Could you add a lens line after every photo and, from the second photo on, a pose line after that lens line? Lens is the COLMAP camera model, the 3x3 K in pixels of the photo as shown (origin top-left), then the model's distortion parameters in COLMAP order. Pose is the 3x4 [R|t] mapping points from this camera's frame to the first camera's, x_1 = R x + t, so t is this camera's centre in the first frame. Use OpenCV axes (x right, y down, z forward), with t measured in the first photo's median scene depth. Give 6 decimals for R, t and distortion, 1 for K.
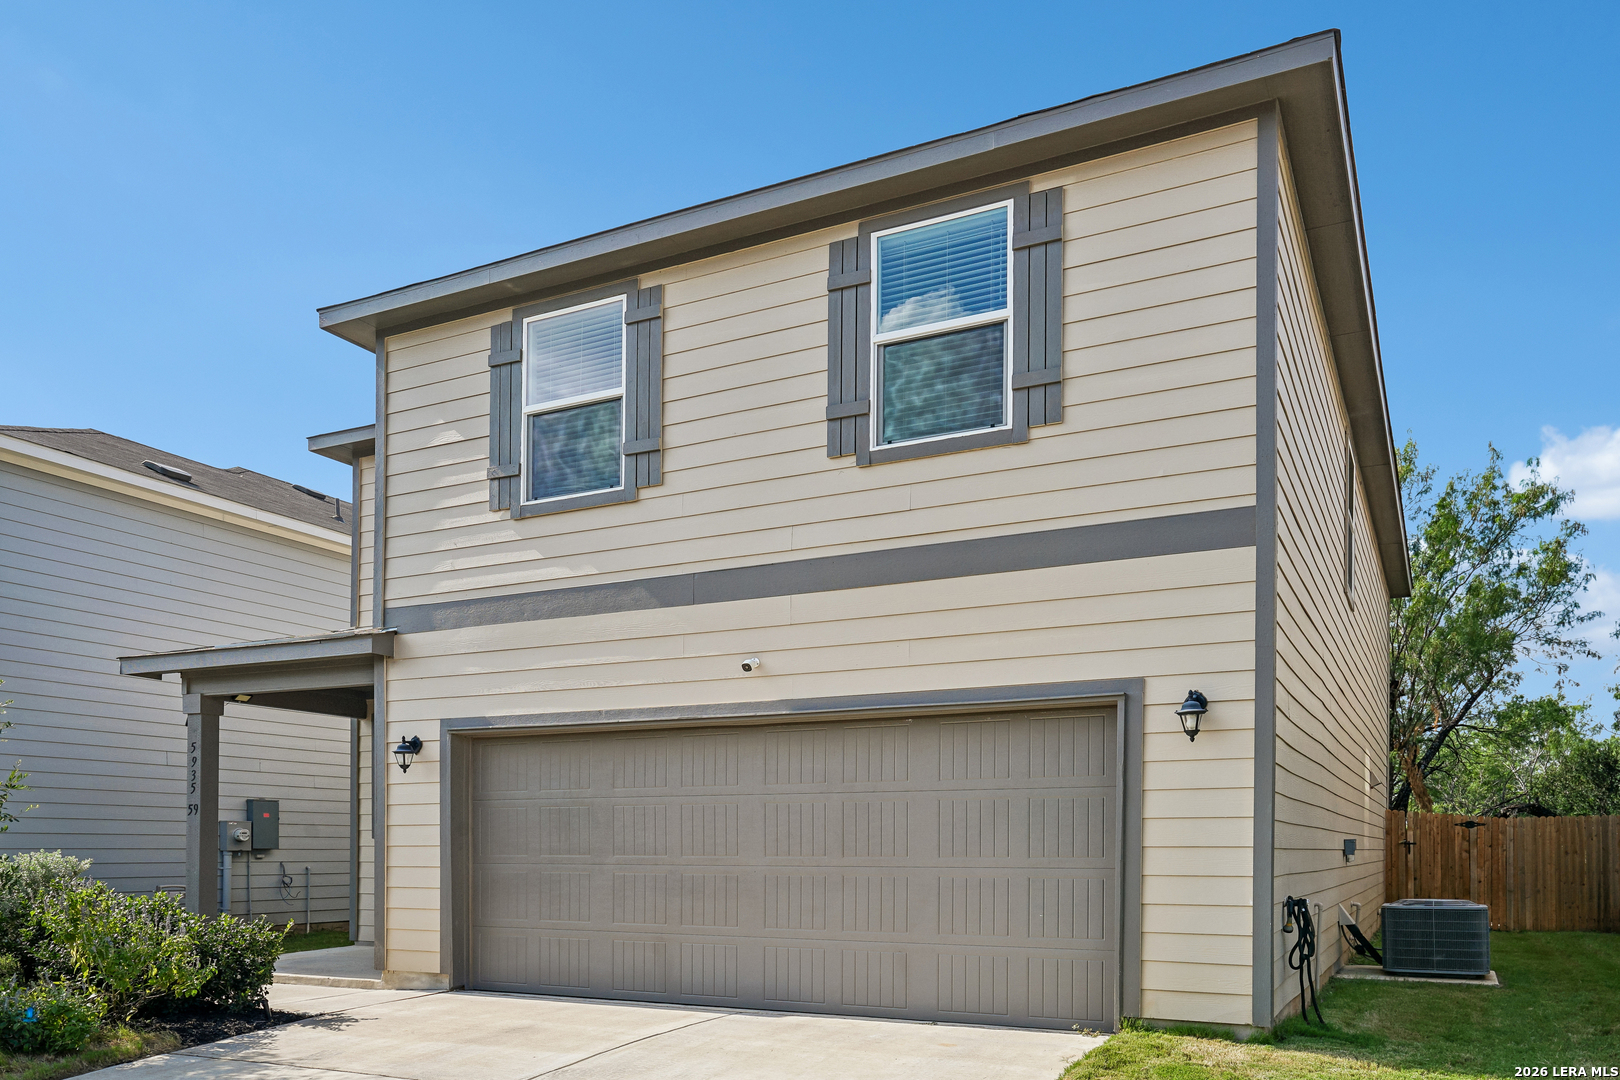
lens RADIAL K [[1198.3, 0, 810.0], [0, 1198.3, 540.0], [0, 0, 1]] dist [-0.001709, 0.003088]
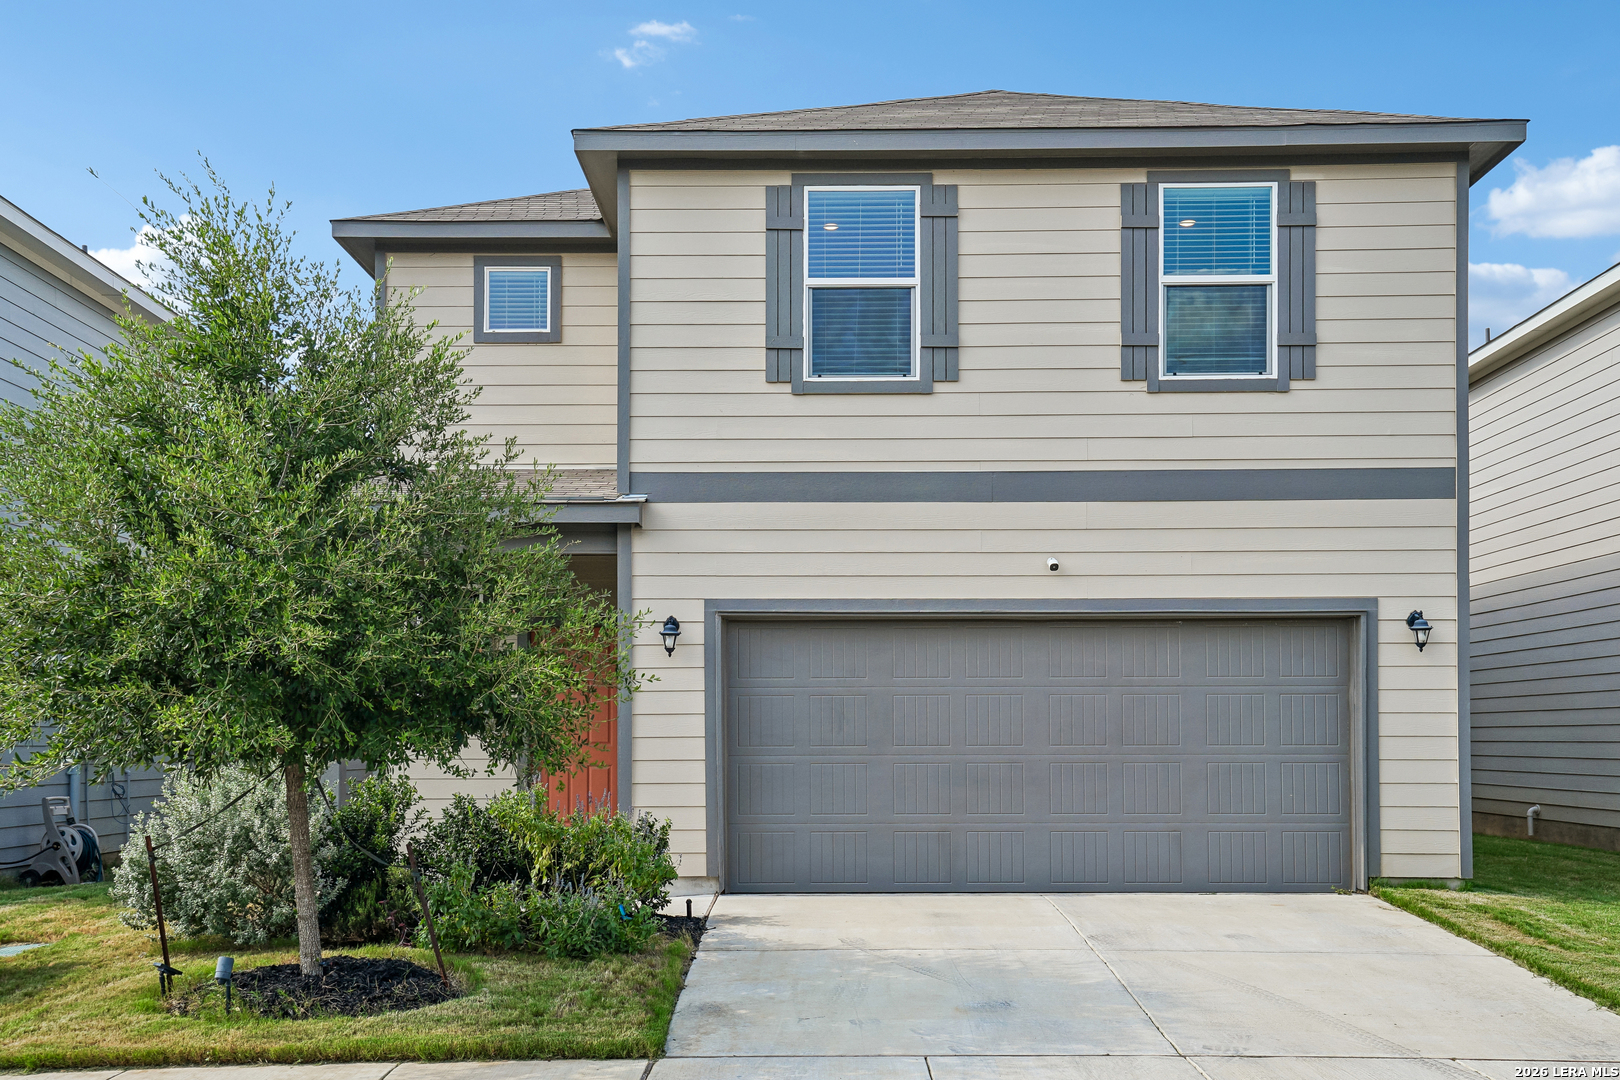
lens RADIAL K [[1004.4, 0, 812.3], [0, 1004.4, 506.5], [0, 0, 1]] dist [0.025672, 0.000434]
pose [[0.891384, 0.097654, 0.442604, -0.616108], [-0.106442, 0.994306, -0.005009, 0.078531], [-0.440573, -0.042647, 0.896703, 0.294426]]
